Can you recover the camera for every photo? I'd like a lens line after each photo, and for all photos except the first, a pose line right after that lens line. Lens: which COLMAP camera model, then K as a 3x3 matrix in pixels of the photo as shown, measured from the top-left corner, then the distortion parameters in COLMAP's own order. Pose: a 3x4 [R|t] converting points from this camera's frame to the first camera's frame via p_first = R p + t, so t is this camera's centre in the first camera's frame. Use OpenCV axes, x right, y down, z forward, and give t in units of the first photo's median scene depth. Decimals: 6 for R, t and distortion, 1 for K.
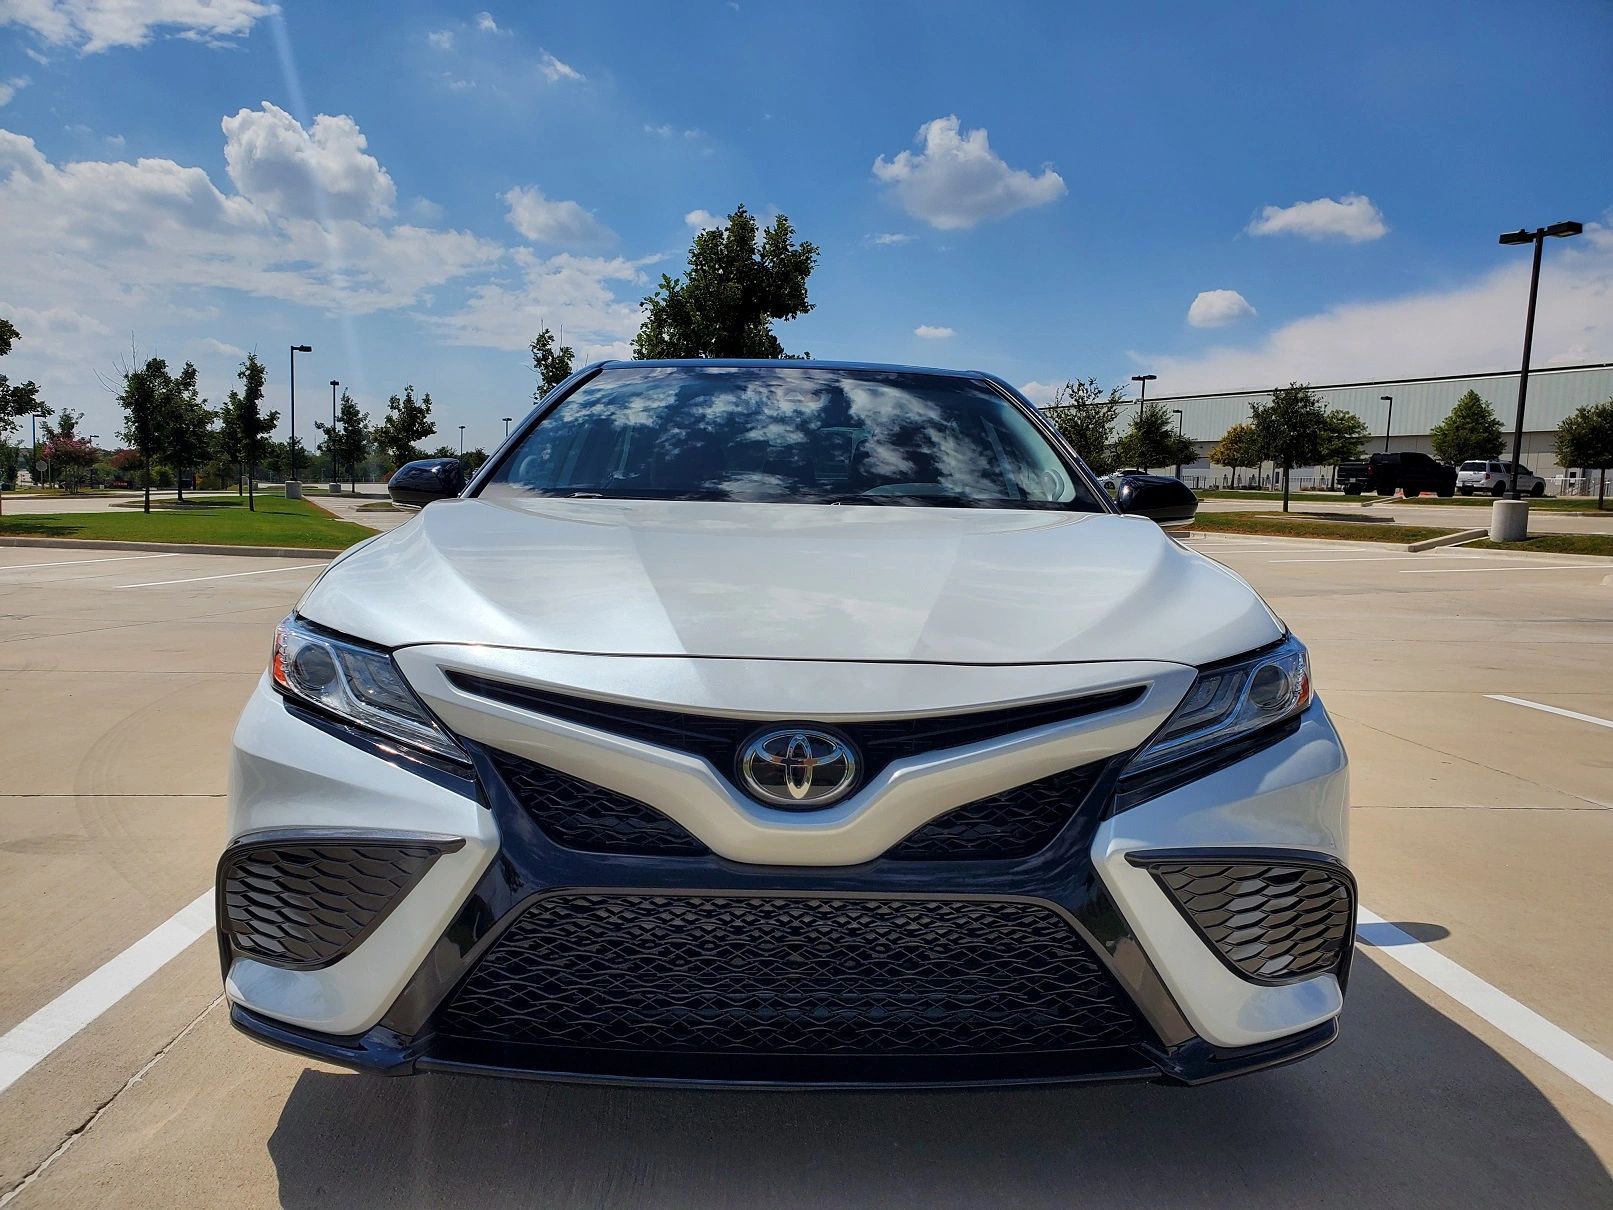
lens RADIAL K [[1272.0, 0, 814.8], [0, 1272.0, 612.4], [0, 0, 1]] dist [-0.011419, 0.045271]
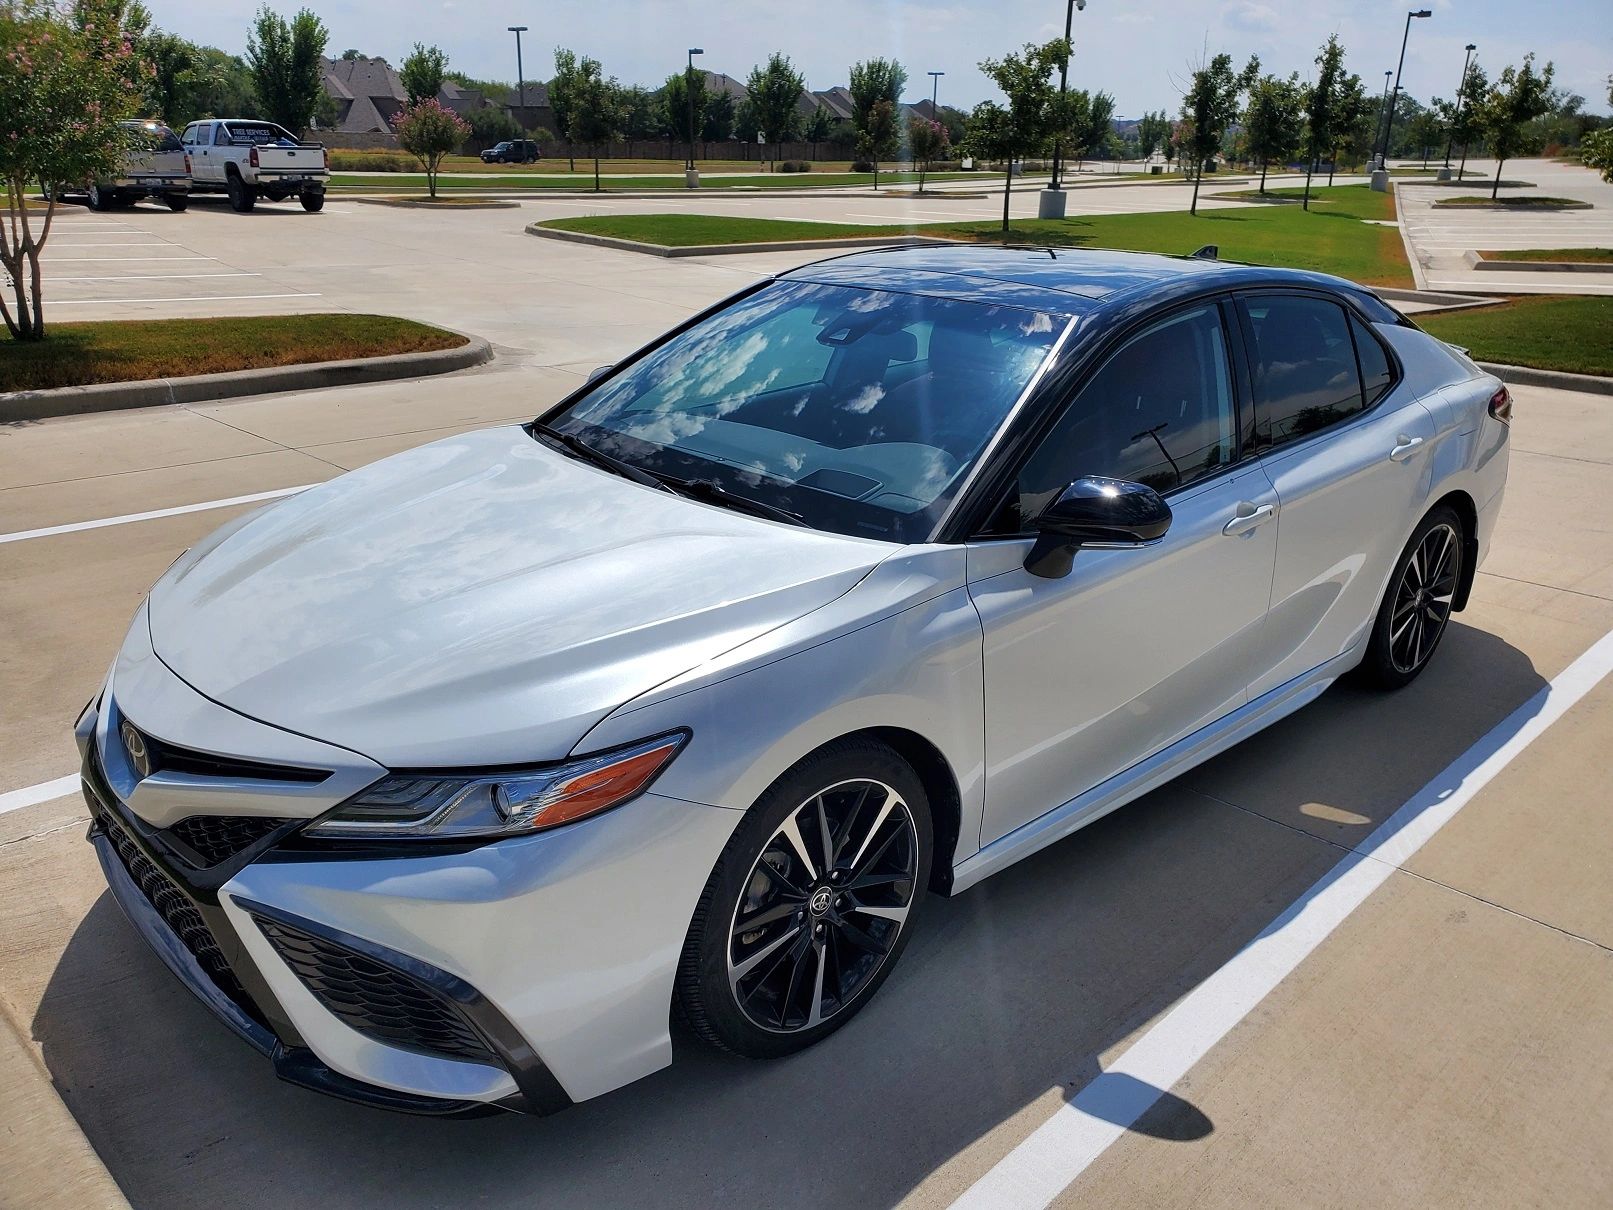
lens RADIAL K [[1326.3, 0, 796.9], [0, 1326.3, 542.4], [0, 0, 1]] dist [0.005870, 0.061777]
pose [[0.679212, 0.194884, -0.707596, 0.063583], [-0.065482, 0.976349, 0.206048, -0.020079], [0.731015, -0.093616, 0.675909, 0.021695]]
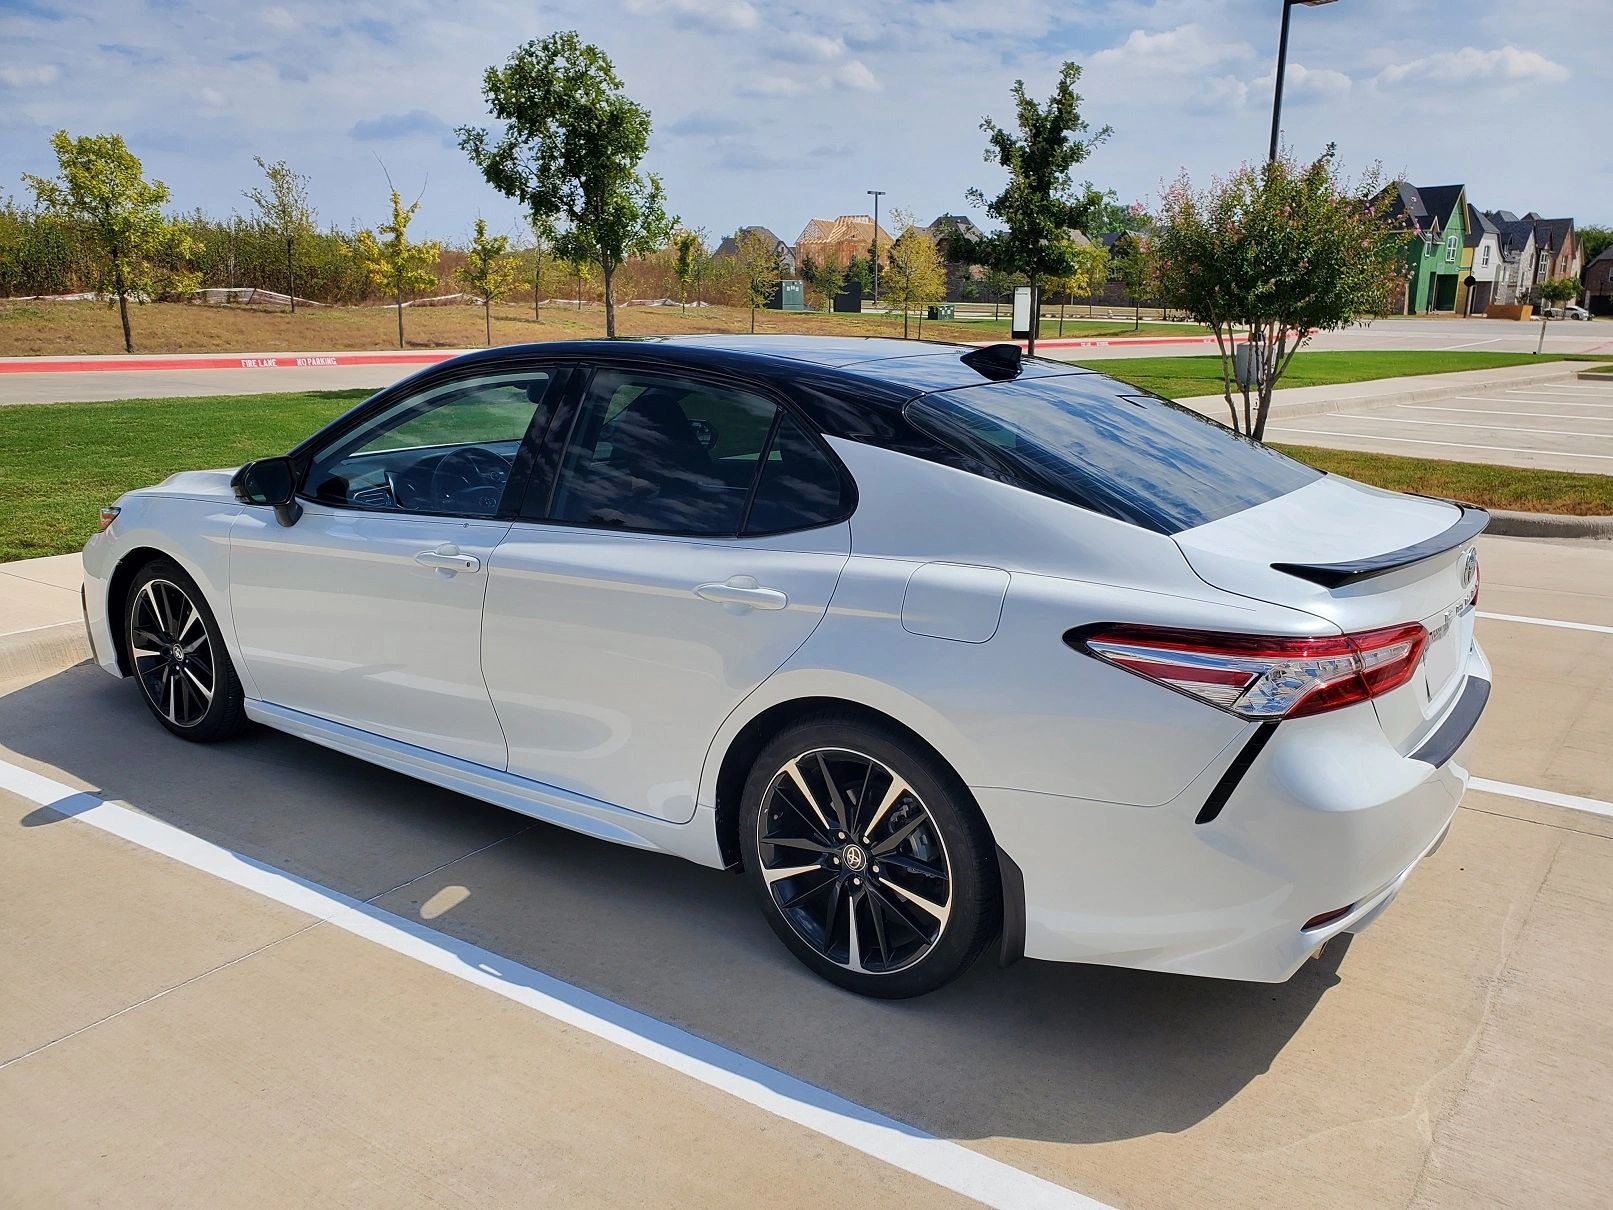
lens RADIAL K [[1272.0, 0, 814.8], [0, 1272.0, 612.4], [0, 0, 1]] dist [-0.011419, 0.045271]
pose [[-0.600444, 0.155226, -0.784456, 0.074240], [-0.095449, 0.960054, 0.263032, -0.026876], [0.793950, 0.232812, -0.561643, 0.169865]]
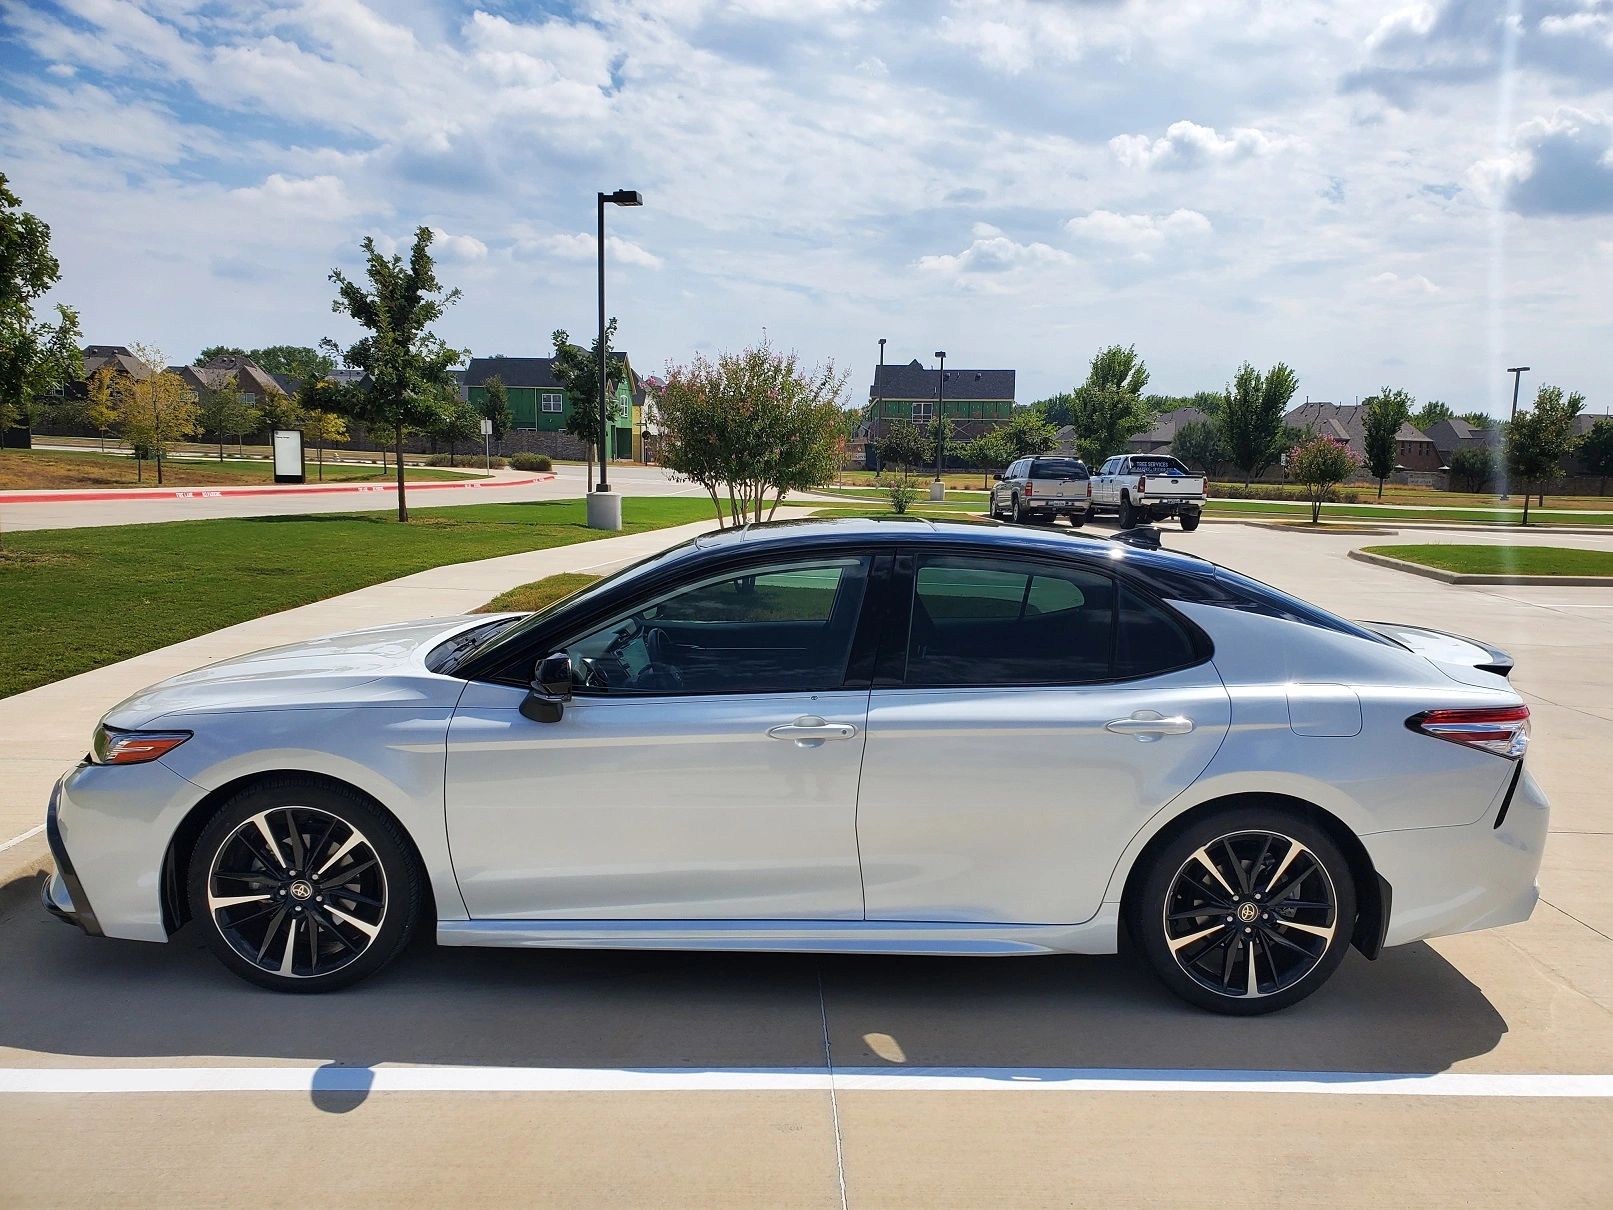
lens RADIAL K [[1272.0, 0, 814.8], [0, 1272.0, 612.4], [0, 0, 1]] dist [-0.011419, 0.045271]
pose [[-0.014872, 0.088441, -0.995970, 0.113524], [-0.116983, 0.989086, 0.089577, -0.022601], [0.993023, 0.117844, -0.004364, 0.102193]]
